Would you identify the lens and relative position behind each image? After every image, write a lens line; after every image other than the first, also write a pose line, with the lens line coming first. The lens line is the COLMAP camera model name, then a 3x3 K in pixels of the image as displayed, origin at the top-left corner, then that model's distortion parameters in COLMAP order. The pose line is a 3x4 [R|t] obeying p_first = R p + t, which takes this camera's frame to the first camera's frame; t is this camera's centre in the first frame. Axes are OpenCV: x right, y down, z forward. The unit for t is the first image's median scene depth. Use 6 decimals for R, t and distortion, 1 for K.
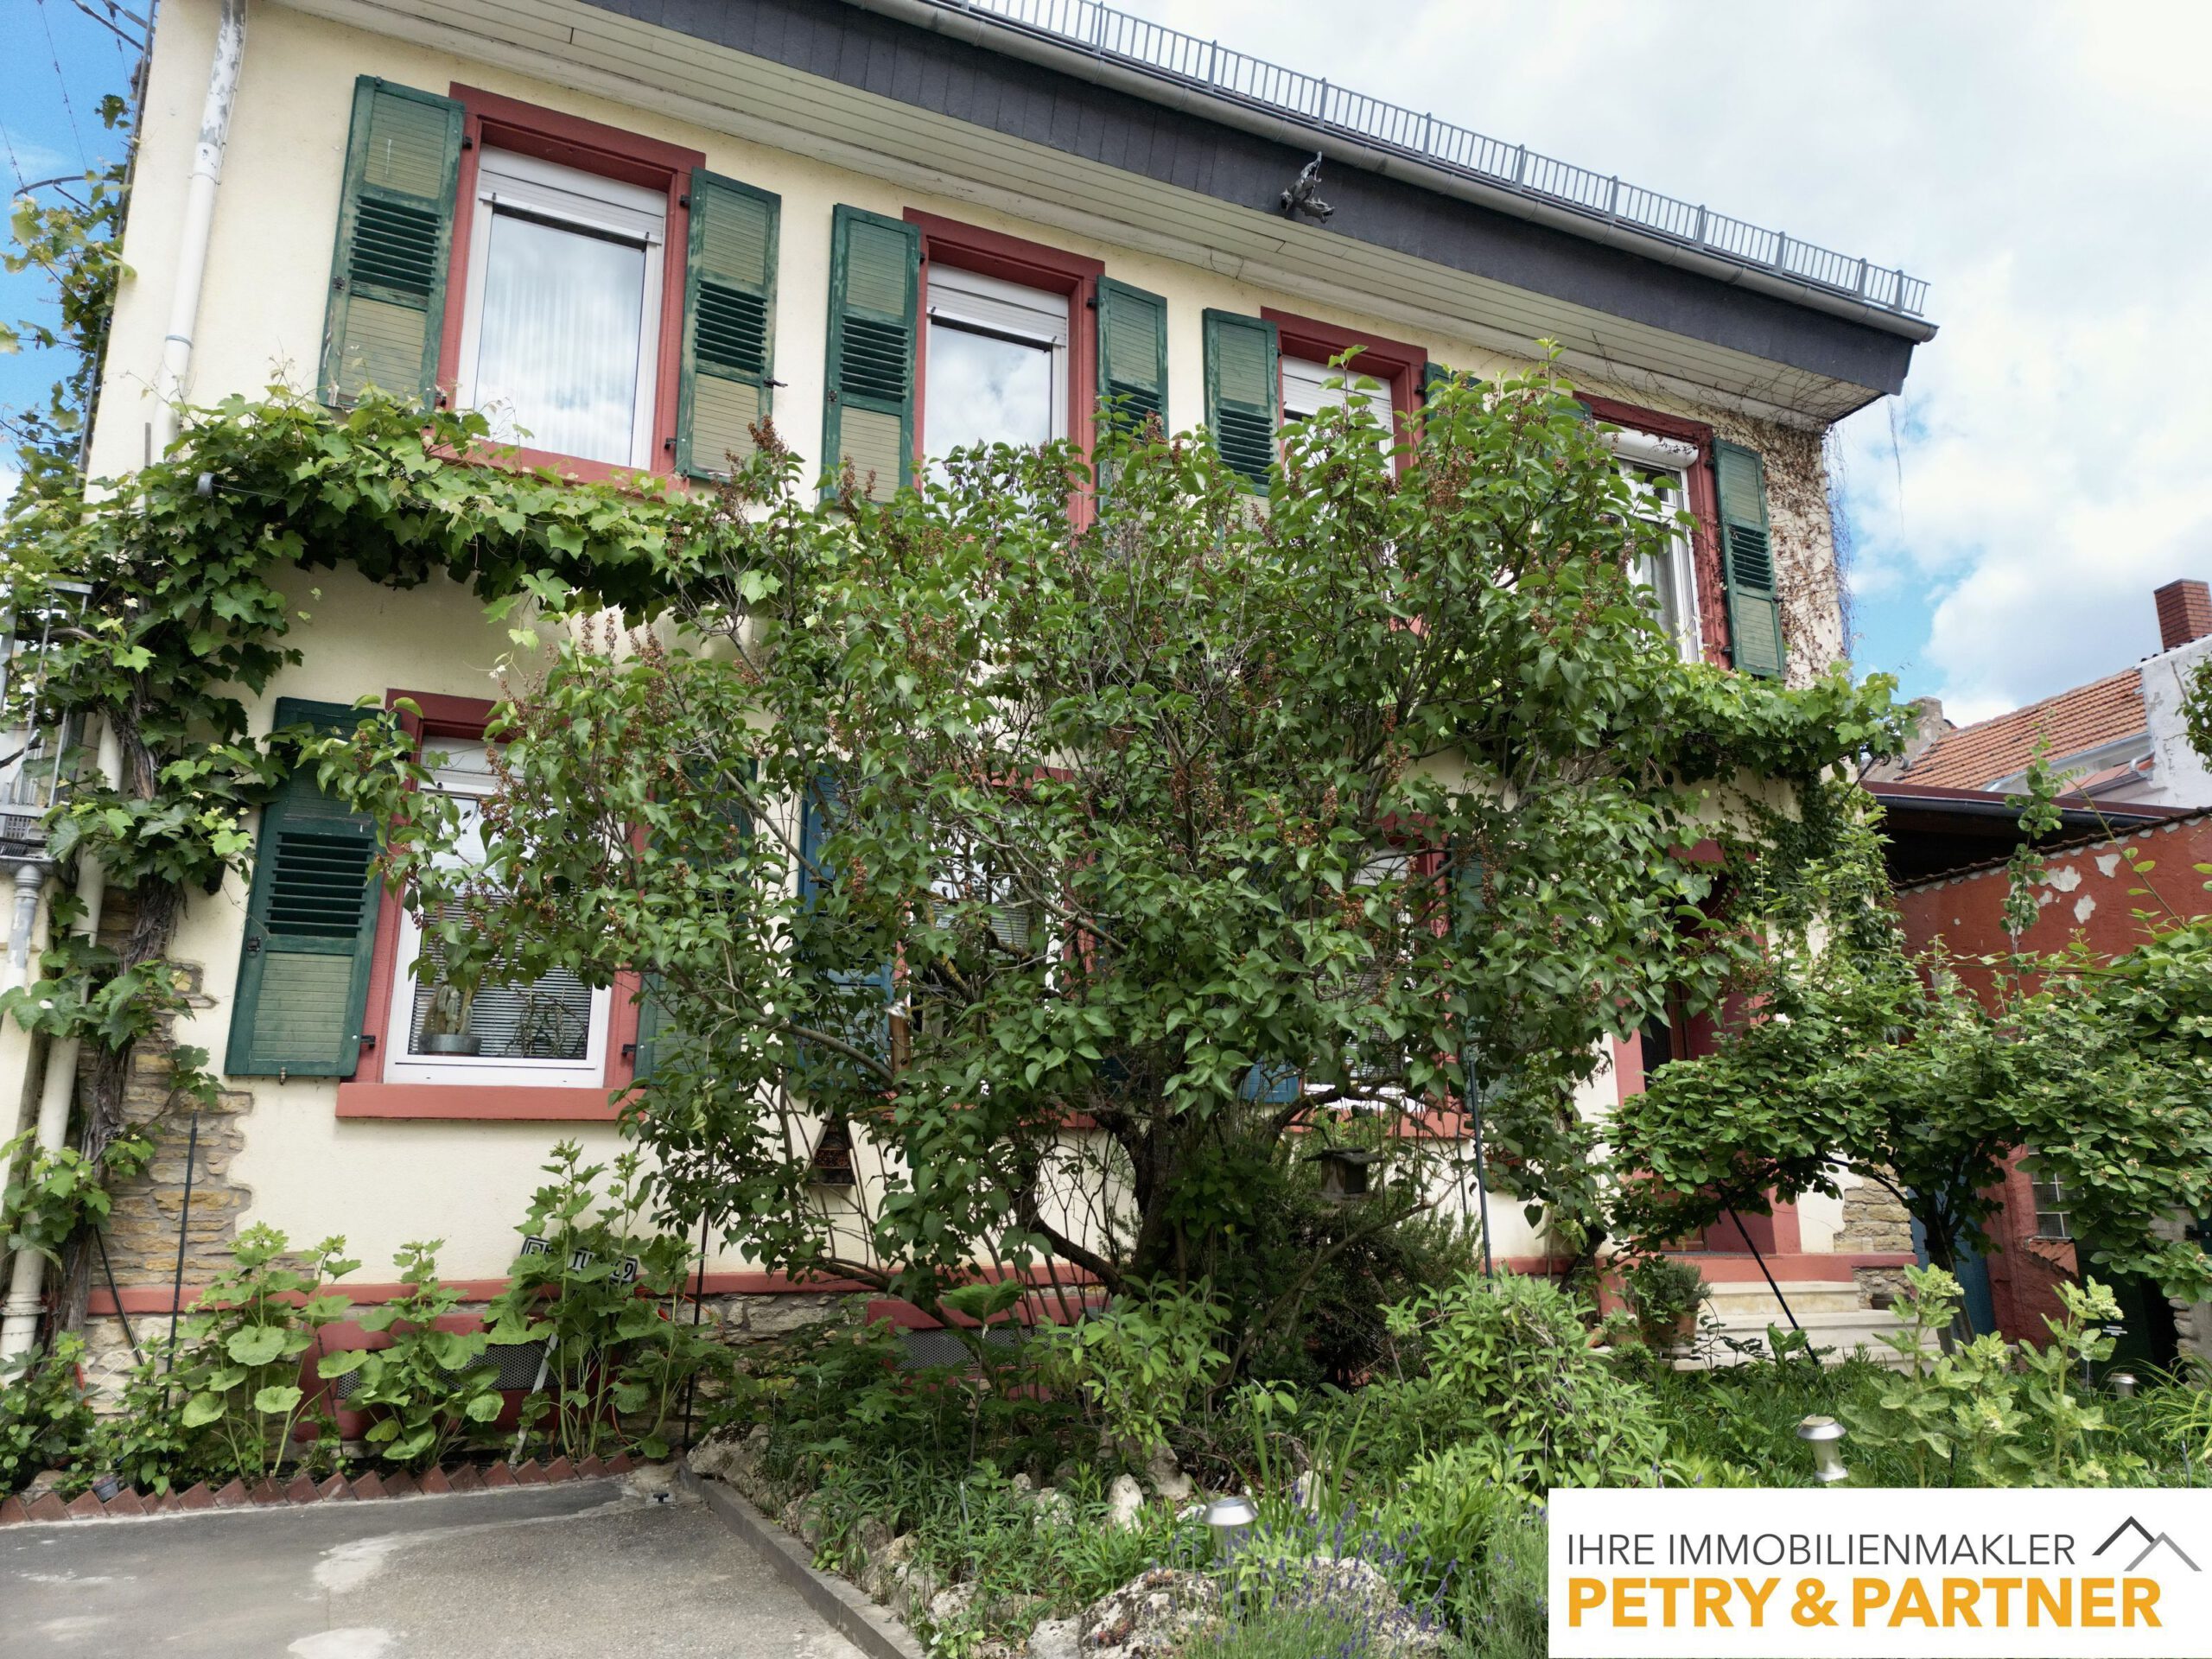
lens RADIAL K [[1545.3, 0, 1102.1], [0, 1545.3, 840.9], [0, 0, 1]] dist [0.068847, -0.075925]
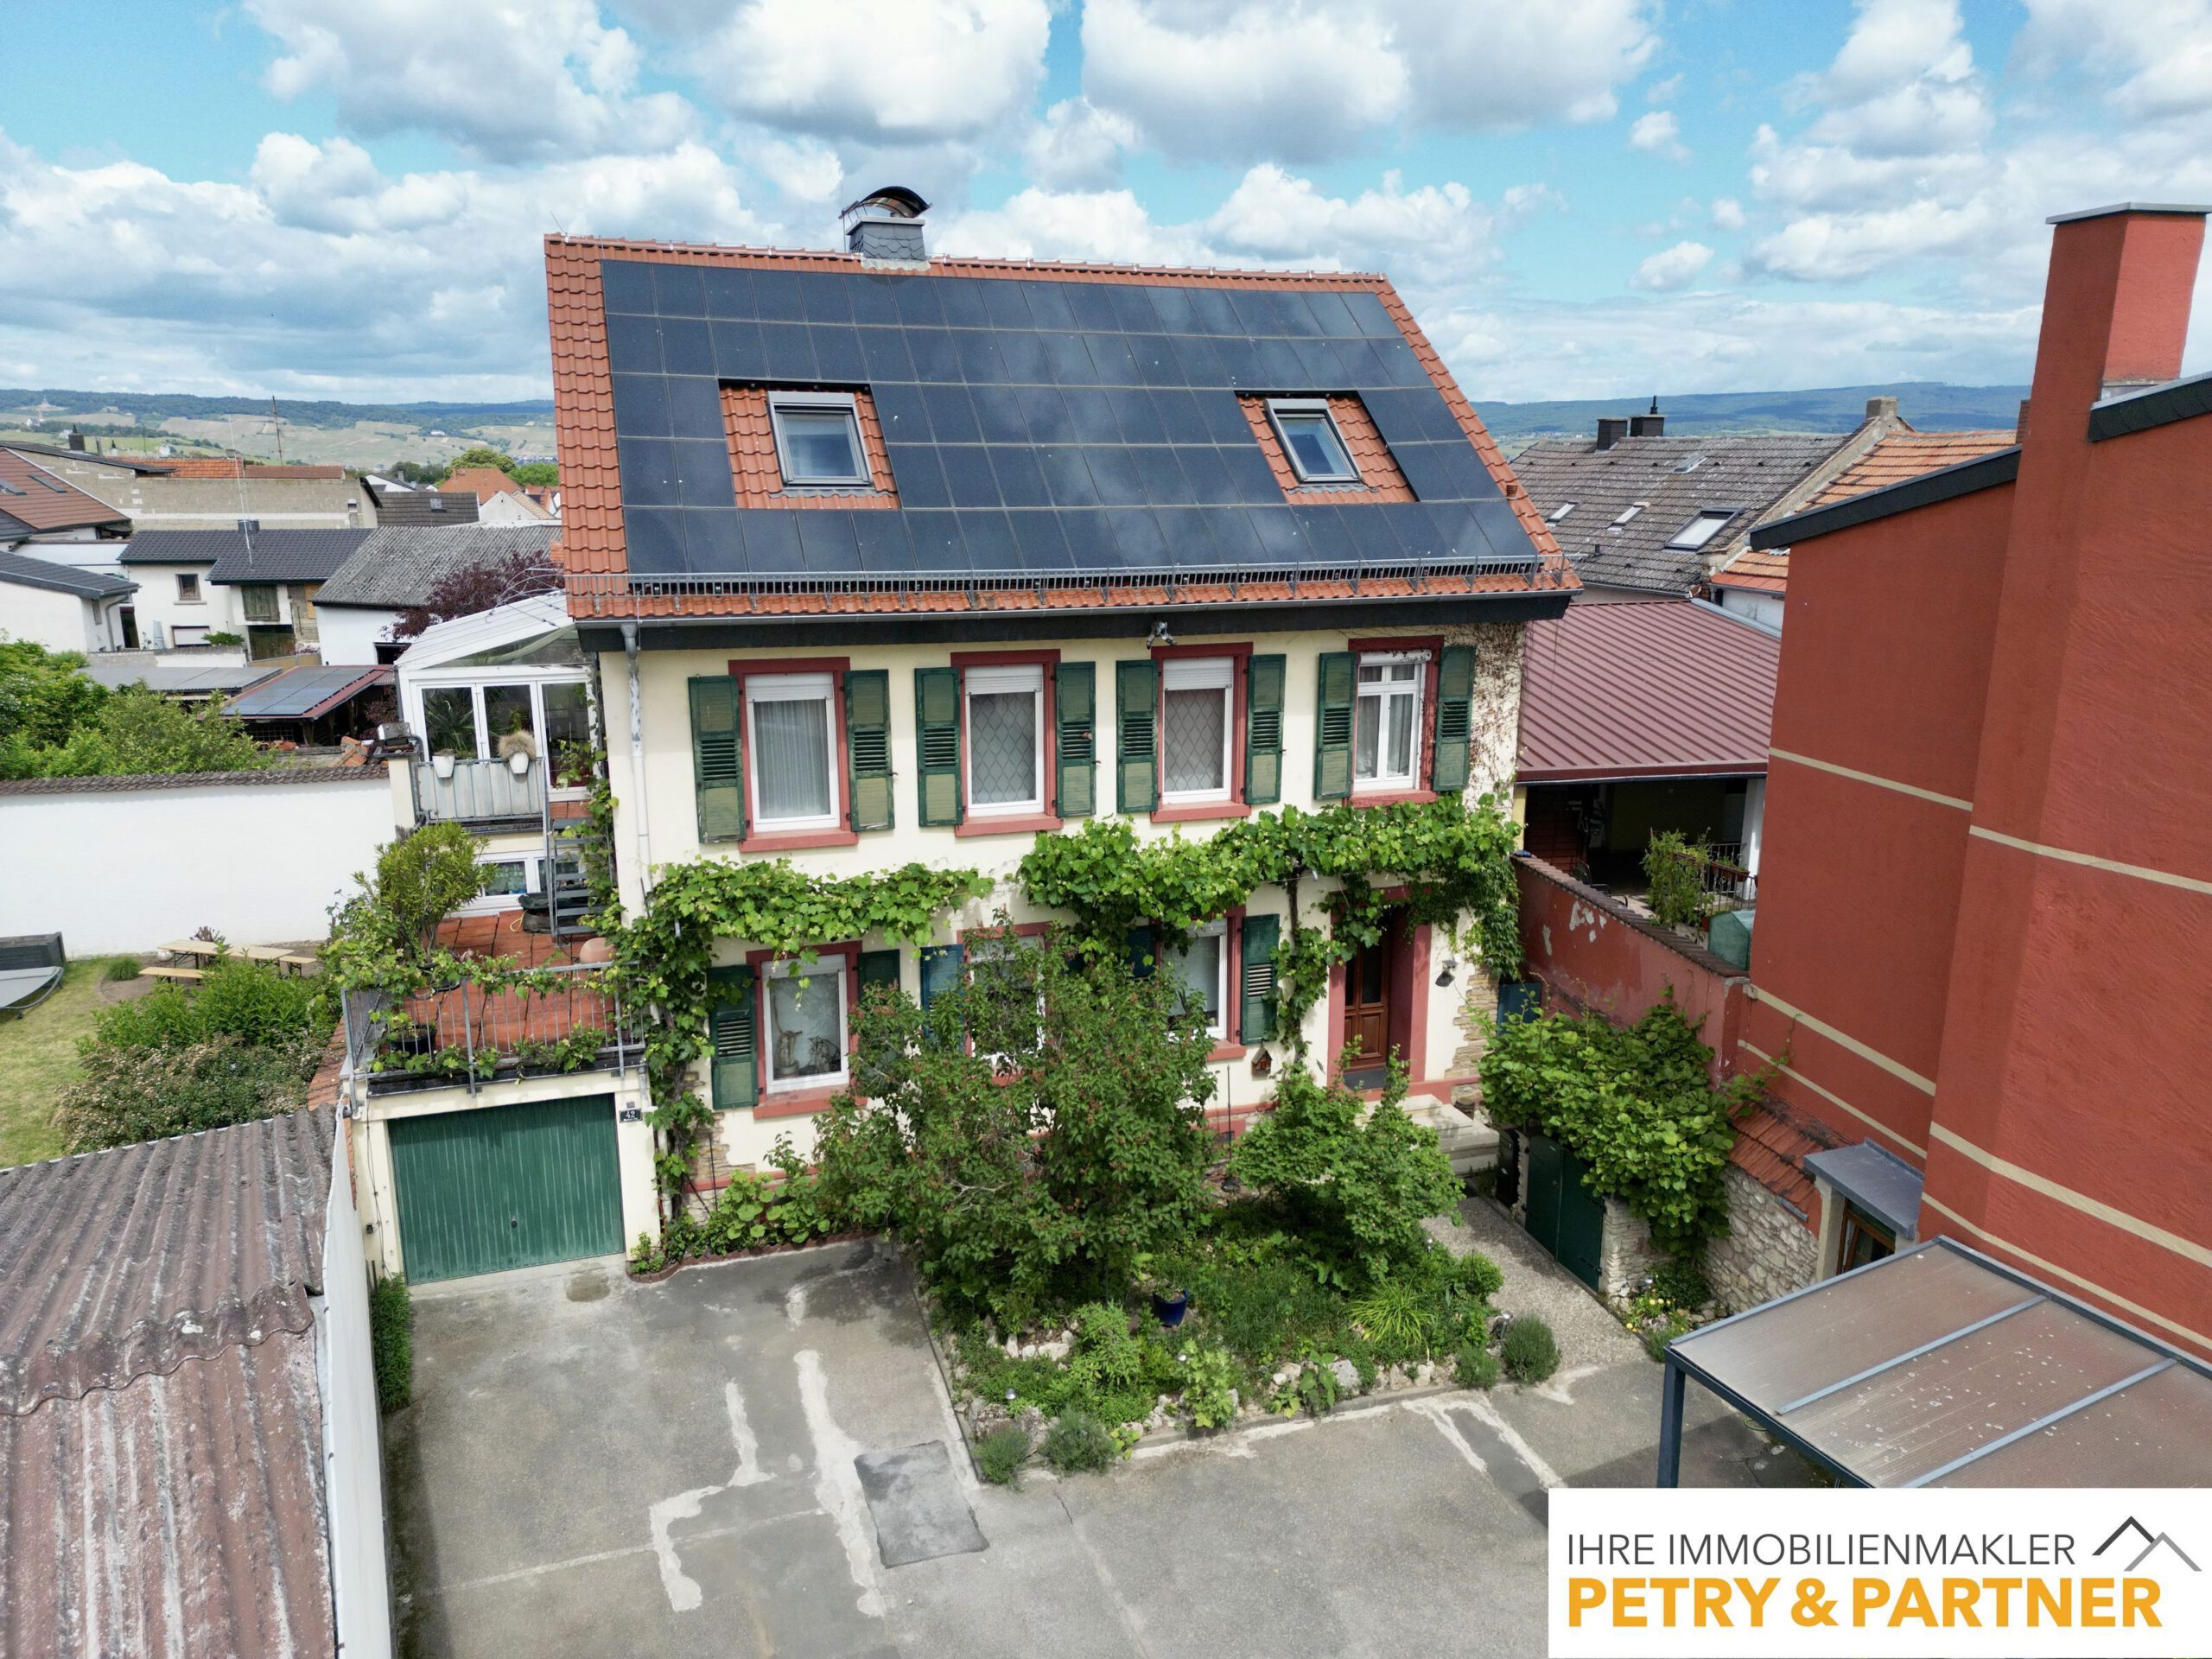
lens RADIAL K [[1545.3, 0, 1102.1], [0, 1545.3, 840.9], [0, 0, 1]] dist [0.068847, -0.075925]
pose [[0.992836, 0.030885, -0.115423, 0.299420], [0.025713, 0.888152, 0.458830, -1.120126], [0.116684, -0.458511, 0.880995, -0.805790]]
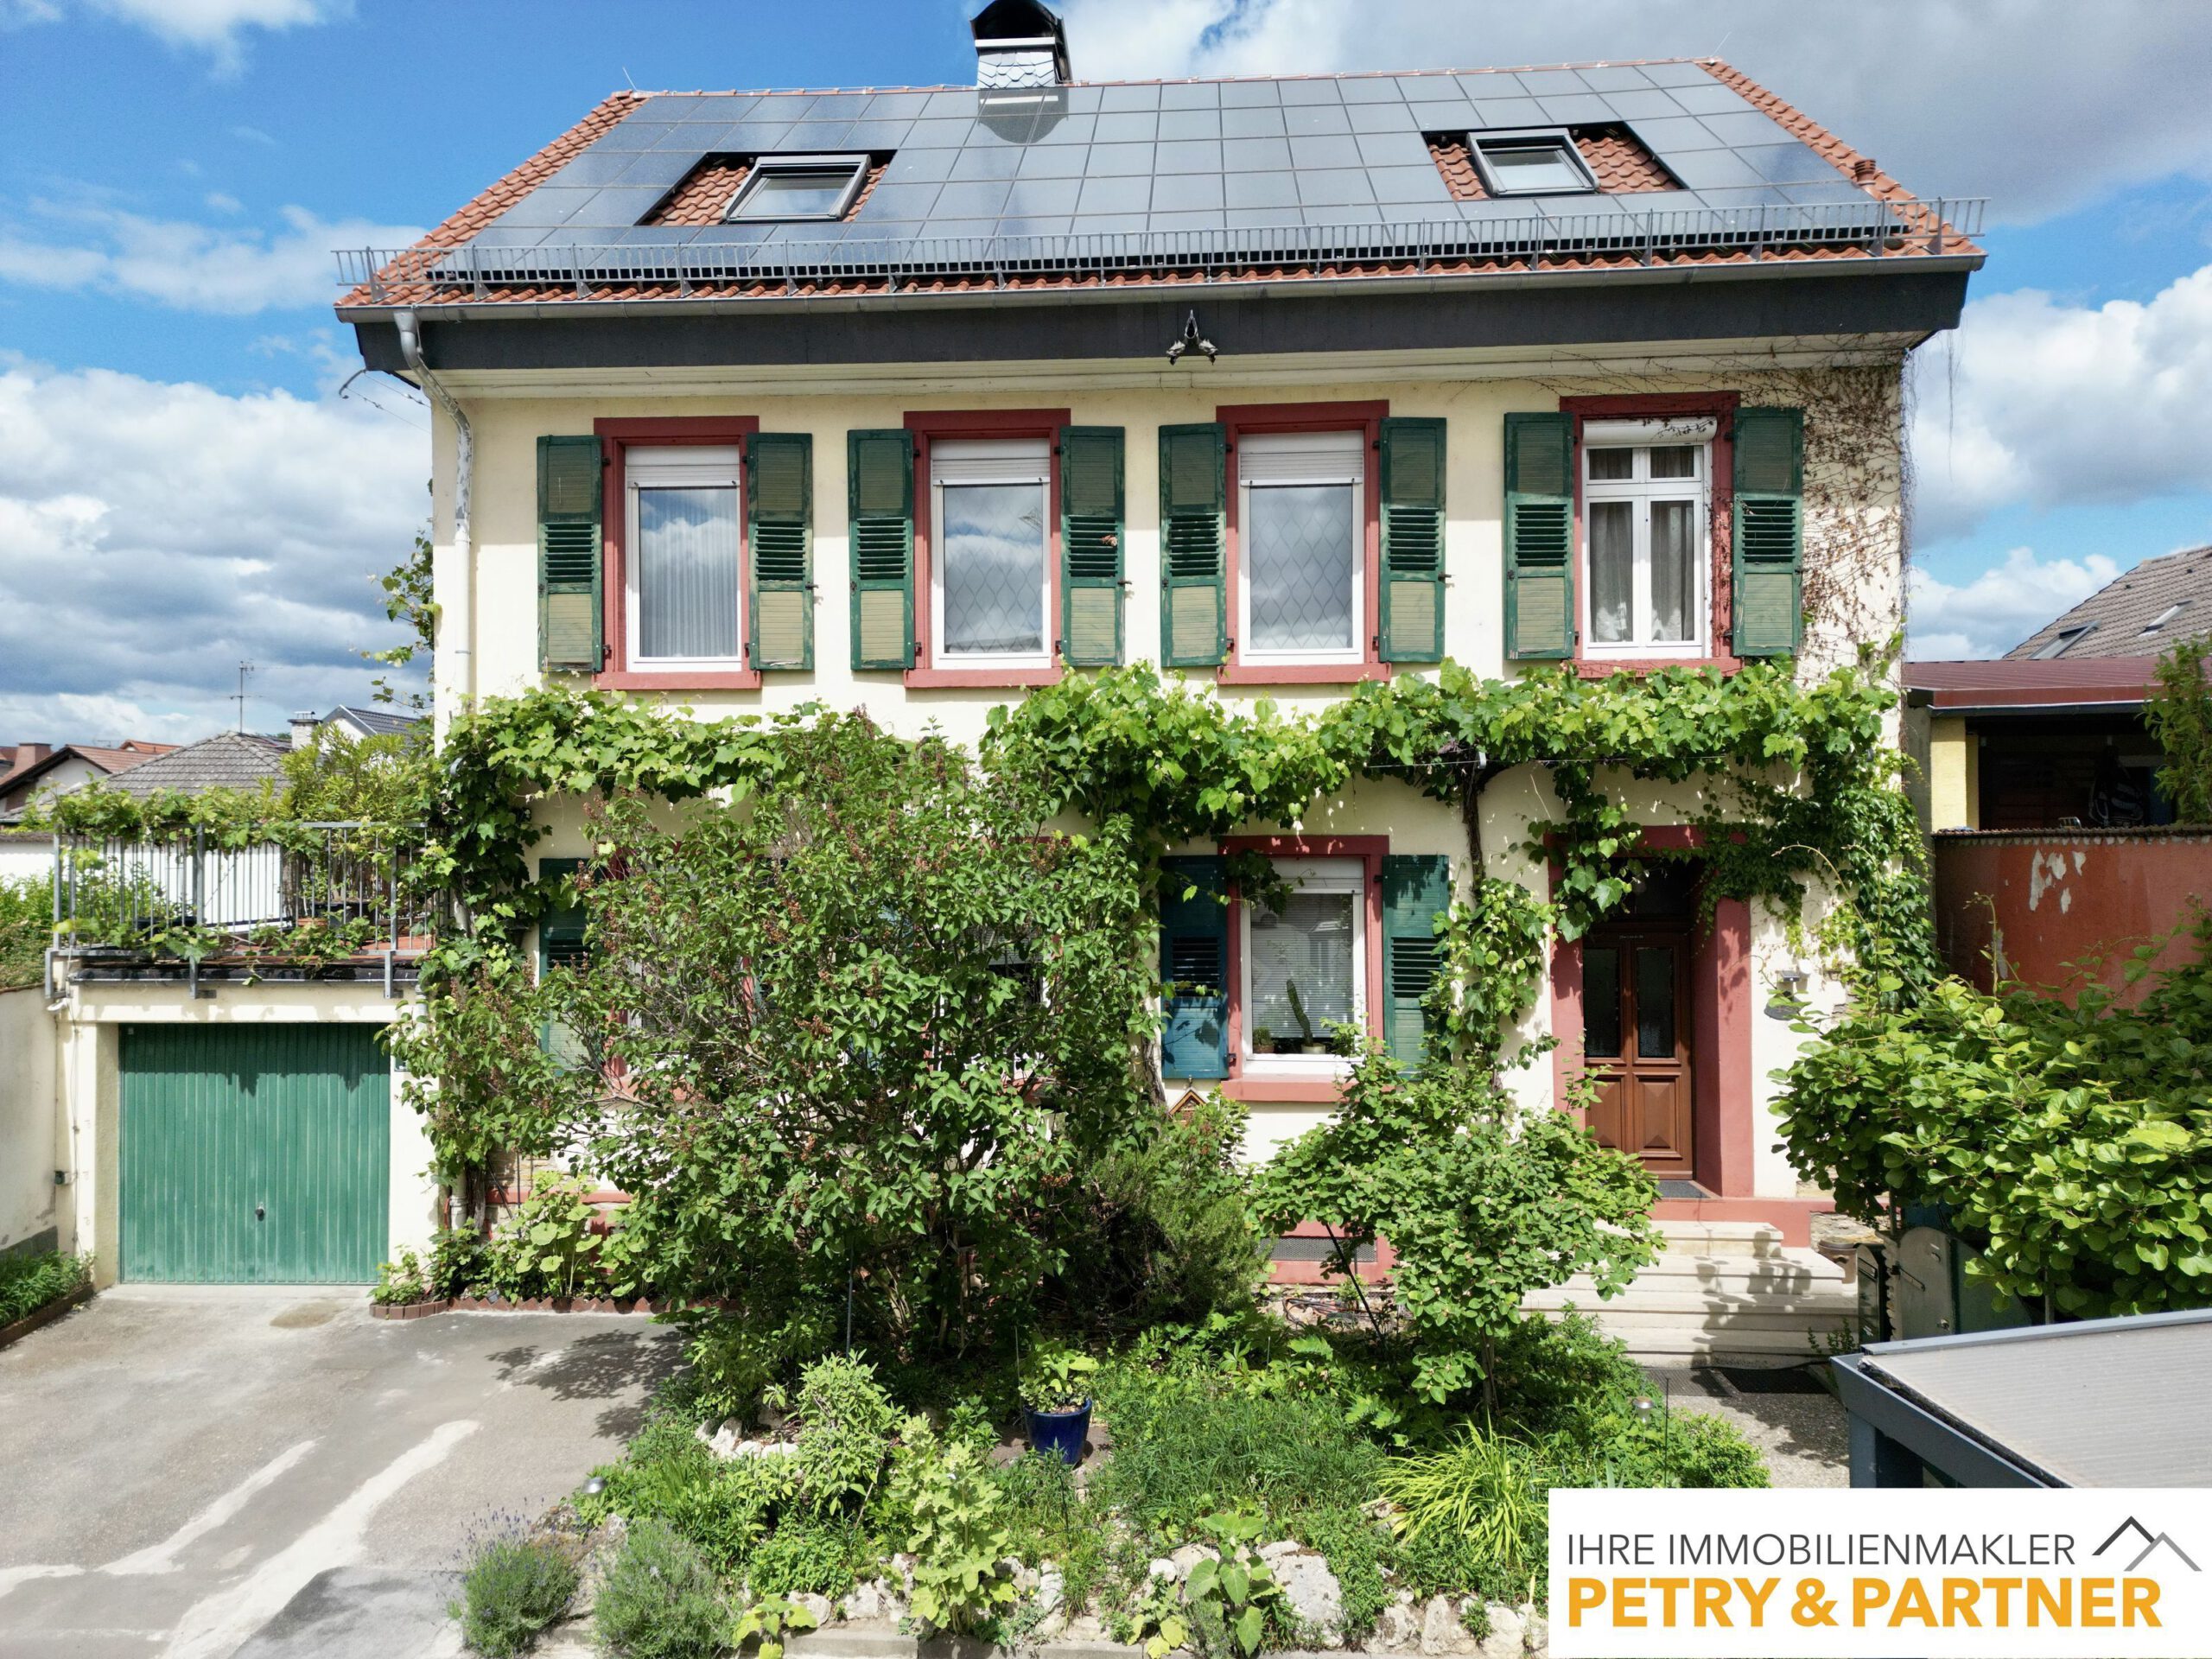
lens RADIAL K [[1545.3, 0, 1102.1], [0, 1545.3, 840.9], [0, 0, 1]] dist [0.068847, -0.075925]
pose [[0.879983, -0.005095, -0.474978, 0.670941], [0.114401, 0.972782, 0.201513, -0.312302], [0.461023, -0.231666, 0.856614, -0.139492]]
